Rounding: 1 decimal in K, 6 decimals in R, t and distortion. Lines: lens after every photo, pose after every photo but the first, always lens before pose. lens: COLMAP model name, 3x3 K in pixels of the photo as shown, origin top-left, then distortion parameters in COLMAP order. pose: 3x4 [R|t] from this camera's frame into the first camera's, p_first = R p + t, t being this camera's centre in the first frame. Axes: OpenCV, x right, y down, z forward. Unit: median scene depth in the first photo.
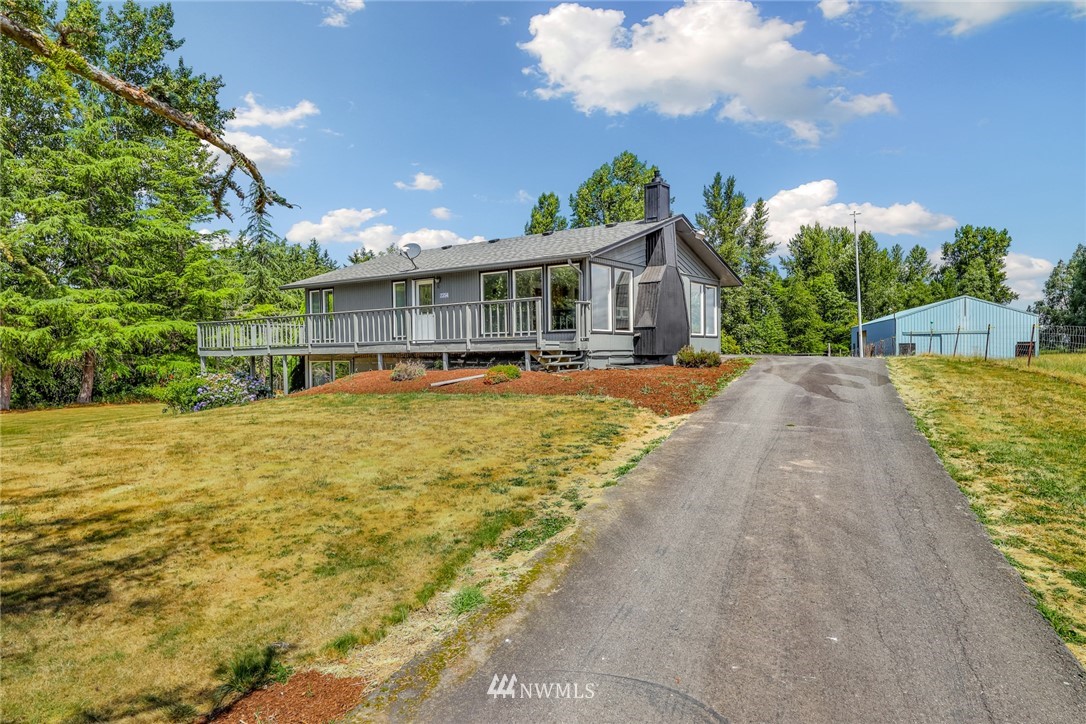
lens RADIAL K [[713.9, 0, 545.8], [0, 713.9, 361.0], [0, 0, 1]] dist [0.025520, 0.001945]
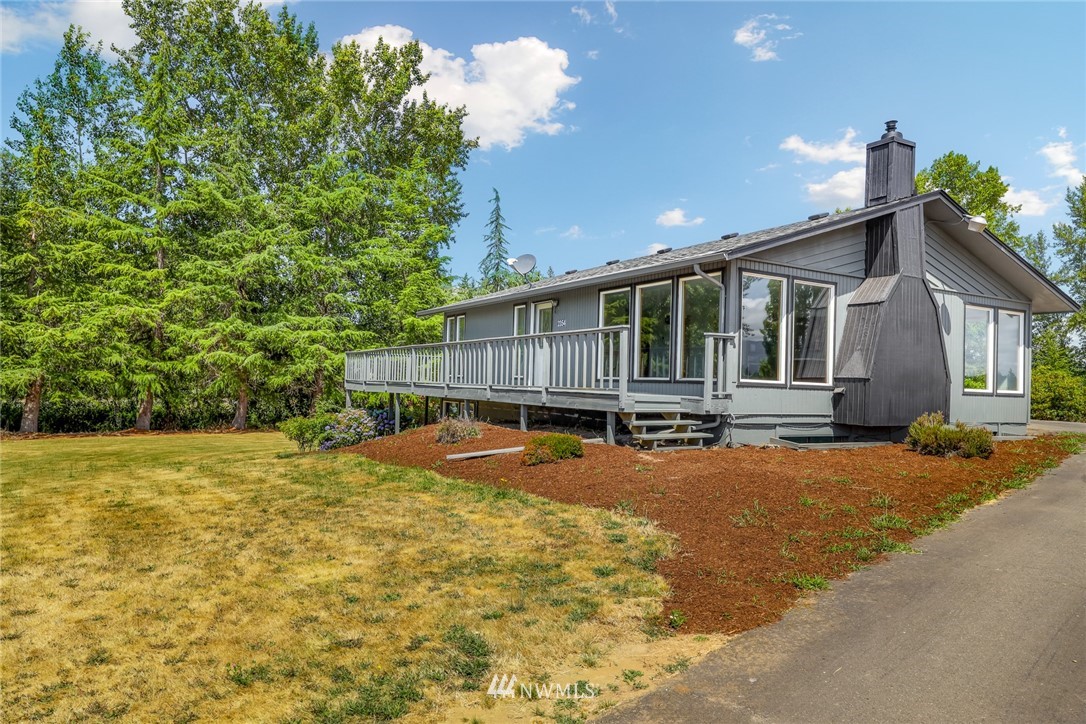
lens RADIAL K [[713.9, 0, 543.7], [0, 713.9, 360.3], [0, 0, 1]] dist [0.025520, 0.001945]
pose [[0.913317, 0.028780, -0.406231, 0.143795], [-0.046775, 0.998312, -0.034435, -0.029205], [0.404554, 0.050451, 0.913121, 0.341835]]
